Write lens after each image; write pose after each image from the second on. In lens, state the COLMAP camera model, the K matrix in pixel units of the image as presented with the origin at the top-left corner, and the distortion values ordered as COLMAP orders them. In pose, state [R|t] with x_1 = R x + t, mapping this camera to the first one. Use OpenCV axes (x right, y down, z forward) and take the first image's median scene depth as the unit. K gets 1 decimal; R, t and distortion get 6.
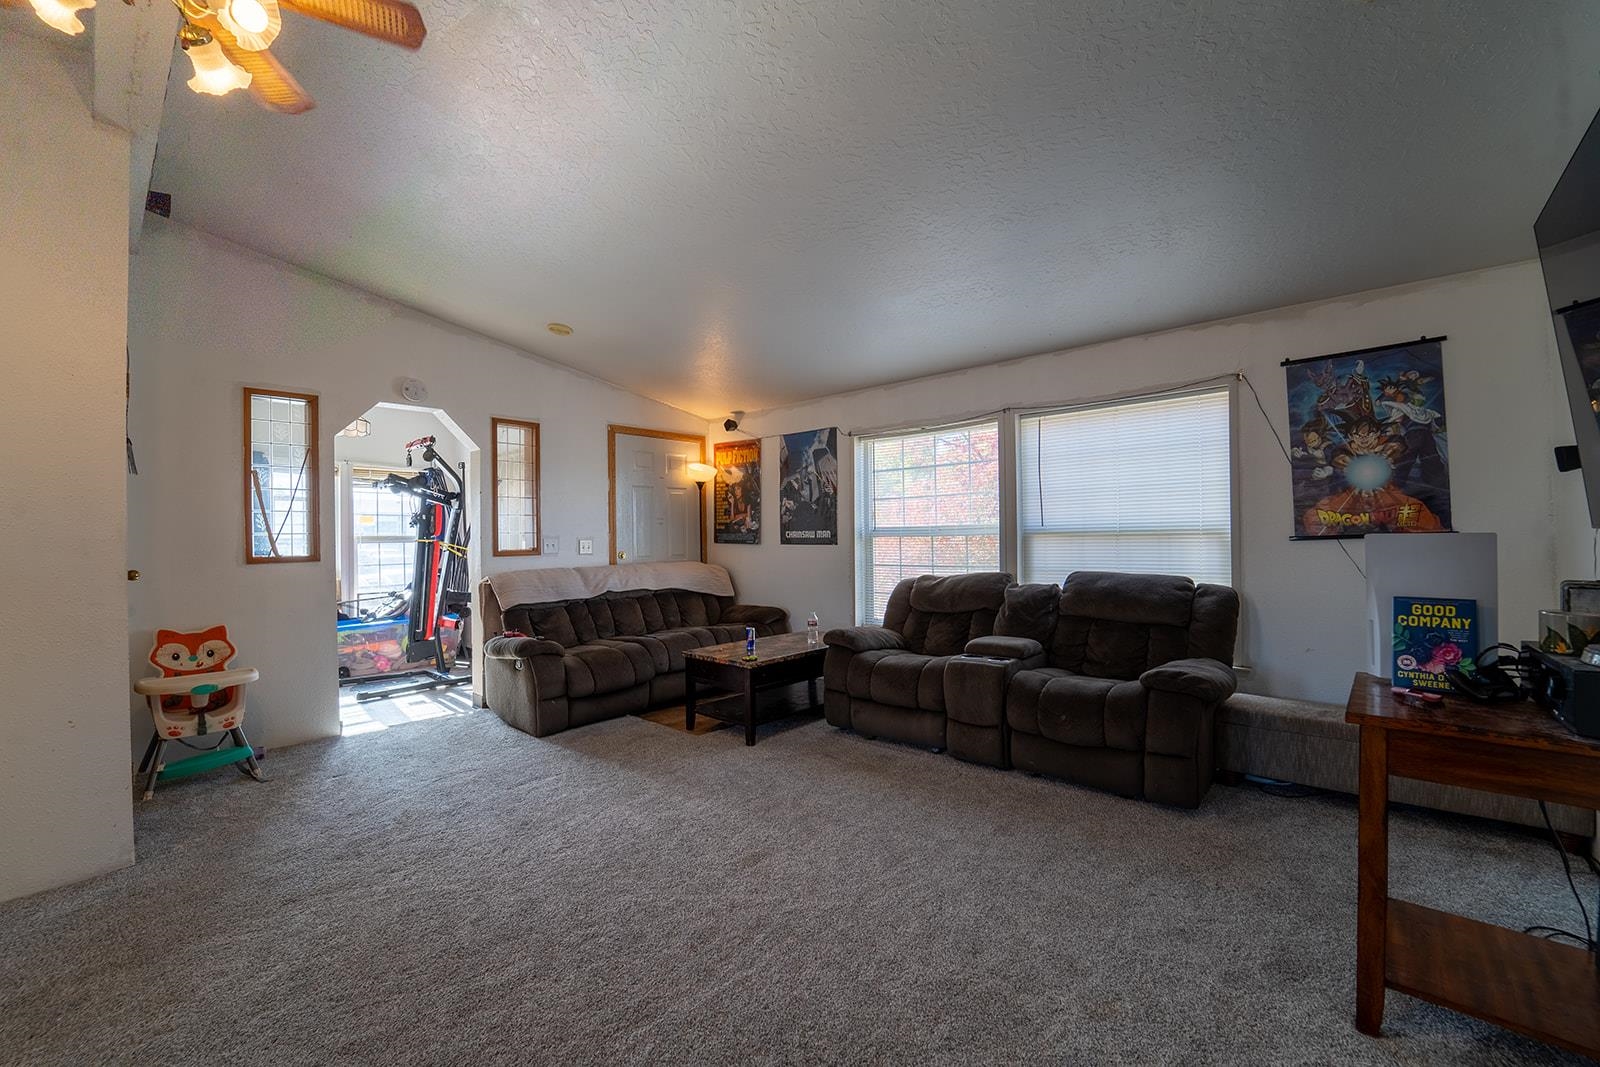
lens RADIAL K [[653.6, 0, 811.0], [0, 653.6, 534.4], [0, 0, 1]] dist [-0.023159, -0.001052]
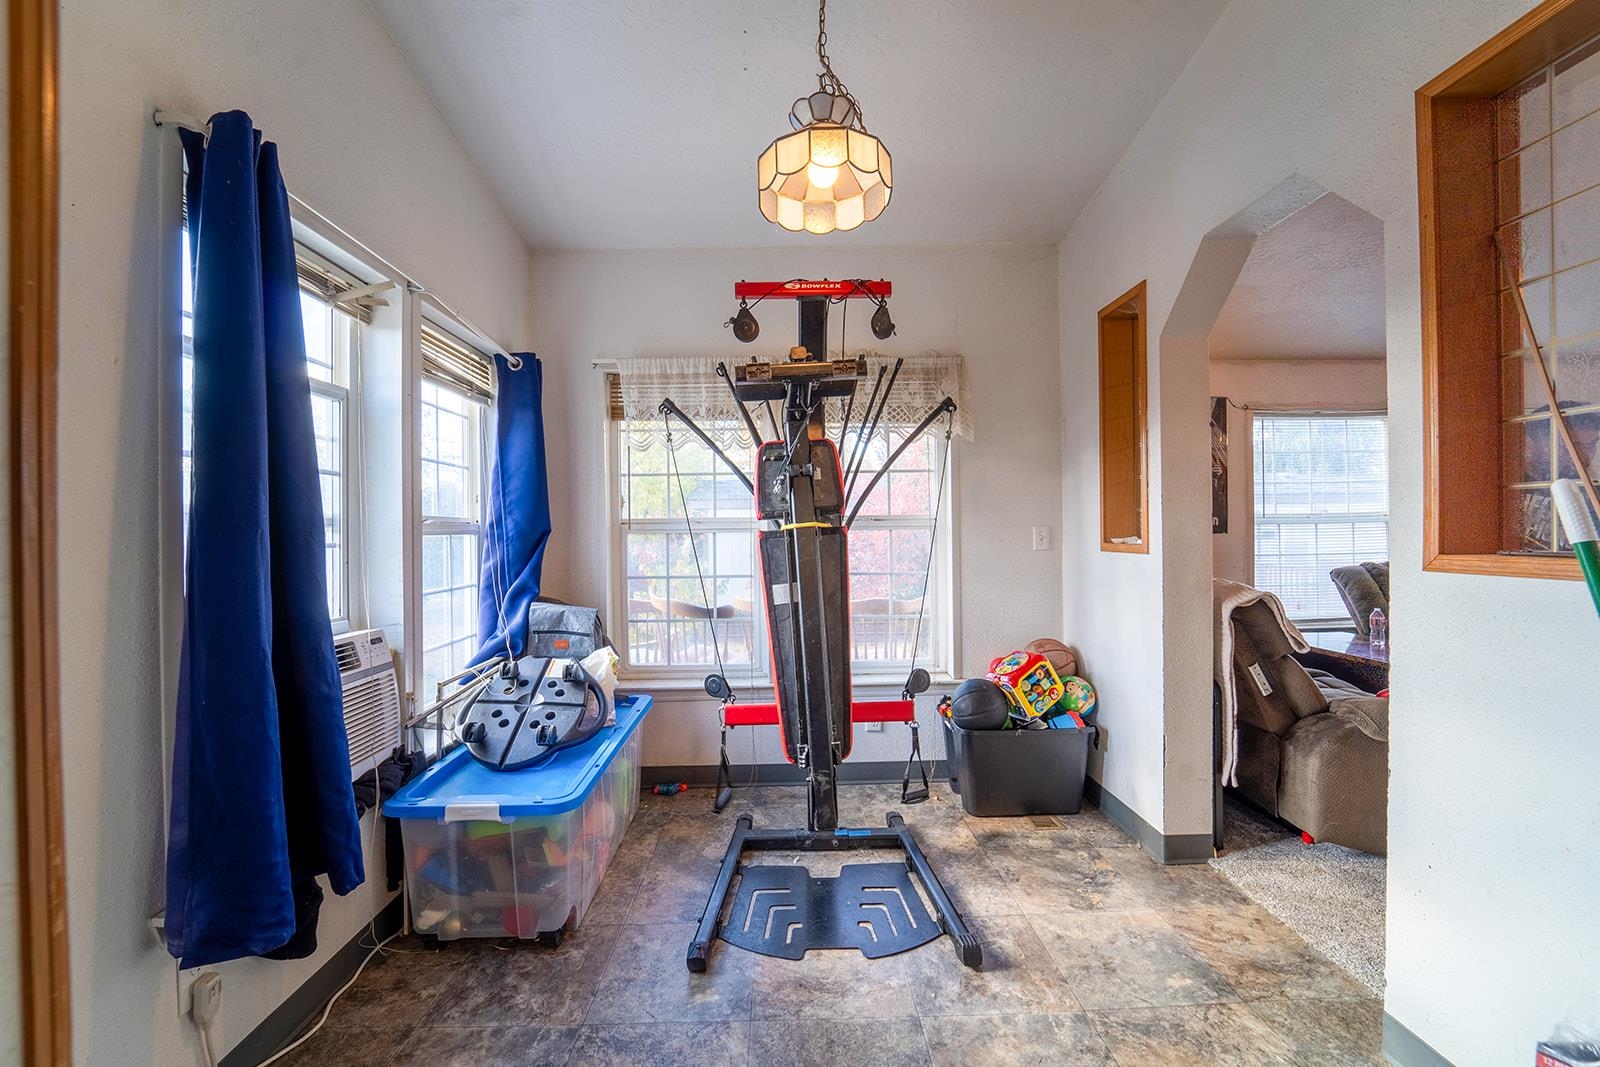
lens RADIAL K [[653.6, 0, 797.6], [0, 653.6, 532.2], [0, 0, 1]] dist [-0.023159, -0.001052]
pose [[0.732647, 0.001758, 0.680606, -1.506922], [-0.002016, 0.999998, -0.000413, 0.024724], [-0.680606, -0.001070, 0.732649, 1.190882]]
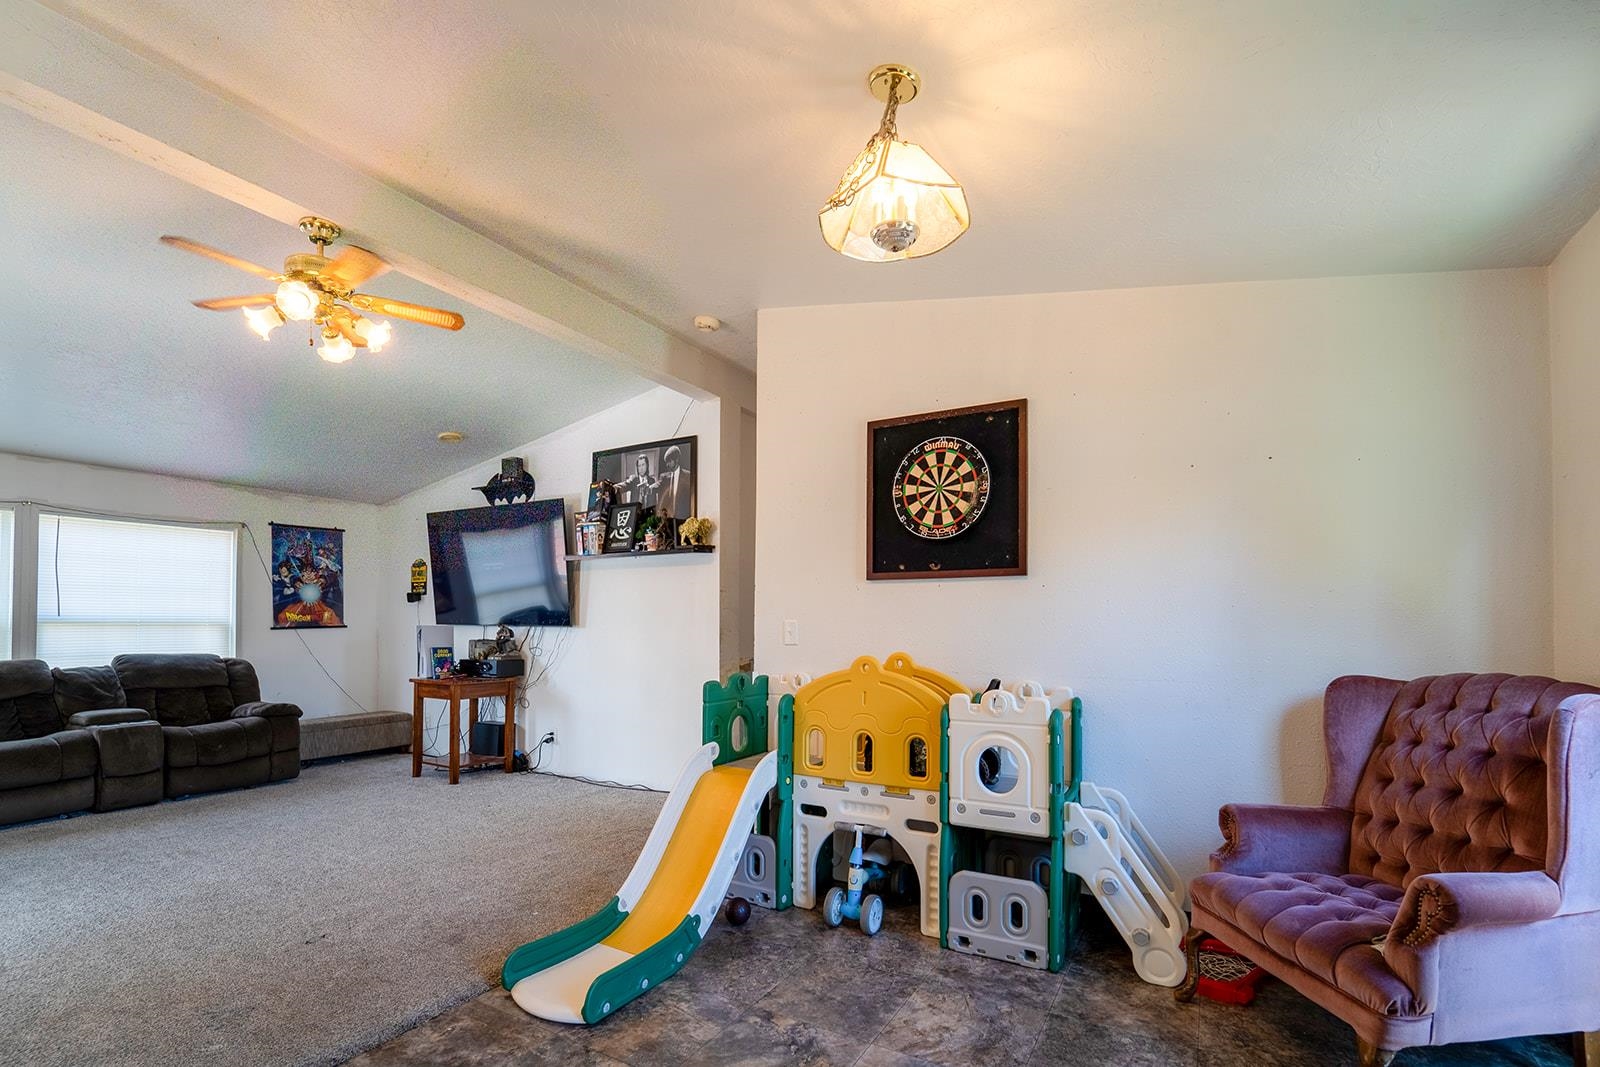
lens RADIAL K [[653.6, 0, 782.6], [0, 653.6, 615.3], [0, 0, 1]] dist [-0.023159, -0.001052]
pose [[-0.199311, 0.028452, 0.979523, -1.195134], [-0.003029, 0.999556, -0.029650, 0.018444], [-0.979932, -0.008877, -0.199136, 0.027498]]
